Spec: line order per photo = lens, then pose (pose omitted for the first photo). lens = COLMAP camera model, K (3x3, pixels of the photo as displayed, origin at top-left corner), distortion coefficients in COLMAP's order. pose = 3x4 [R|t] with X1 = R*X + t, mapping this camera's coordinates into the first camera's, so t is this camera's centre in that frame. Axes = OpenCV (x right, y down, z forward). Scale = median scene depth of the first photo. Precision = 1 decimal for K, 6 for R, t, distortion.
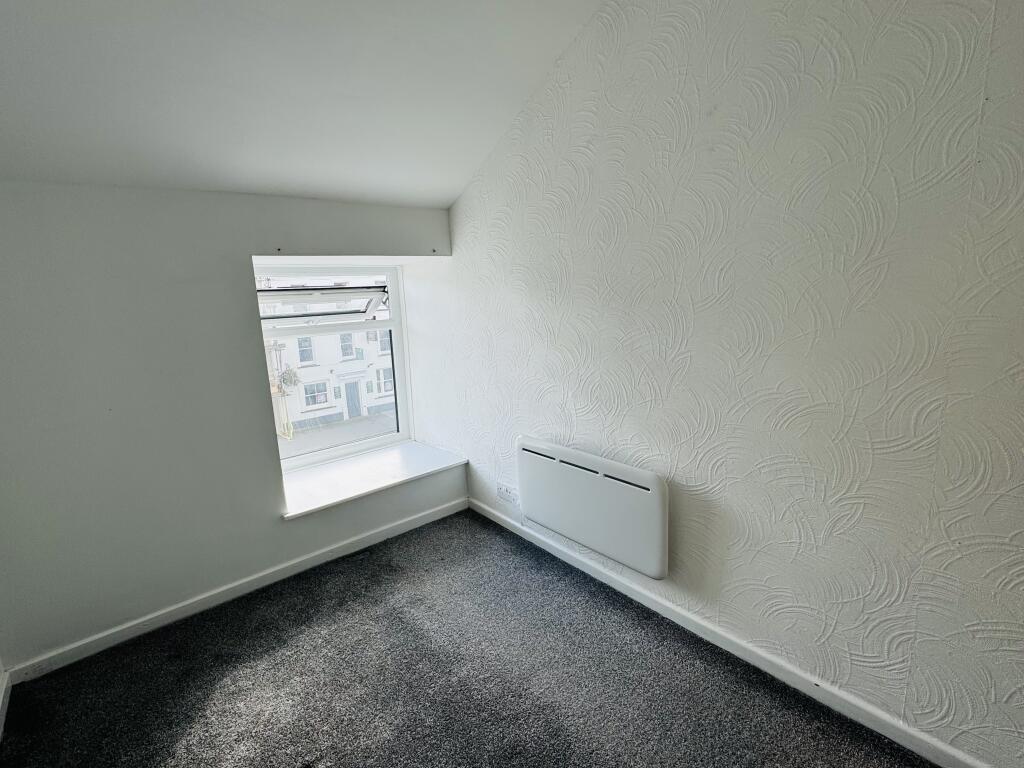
lens RADIAL K [[497.4, 0, 512.0], [0, 497.4, 384.0], [0, 0, 1]] dist [0.000399, -0.000203]
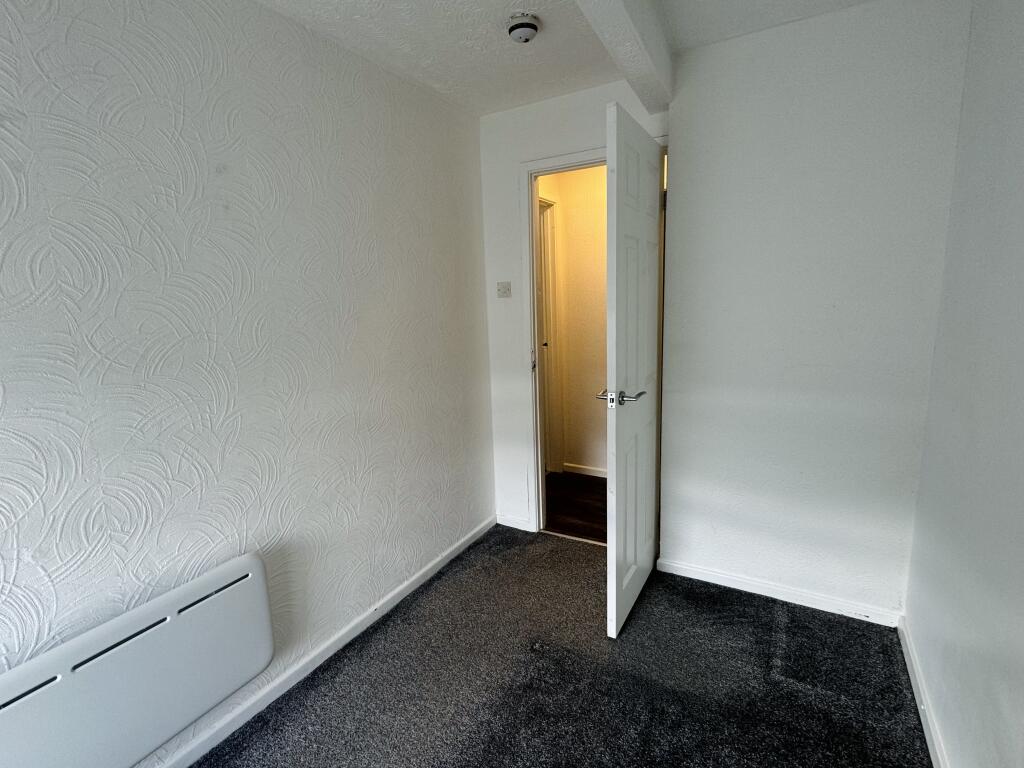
lens RADIAL K [[497.4, 0, 512.0], [0, 497.4, 384.0], [0, 0, 1]] dist [0.000399, -0.000203]
pose [[-0.336381, -0.115938, 0.934562, -0.692692], [0.237133, 0.949987, 0.203204, -0.181762], [-0.911381, 0.289970, -0.292065, 0.788543]]
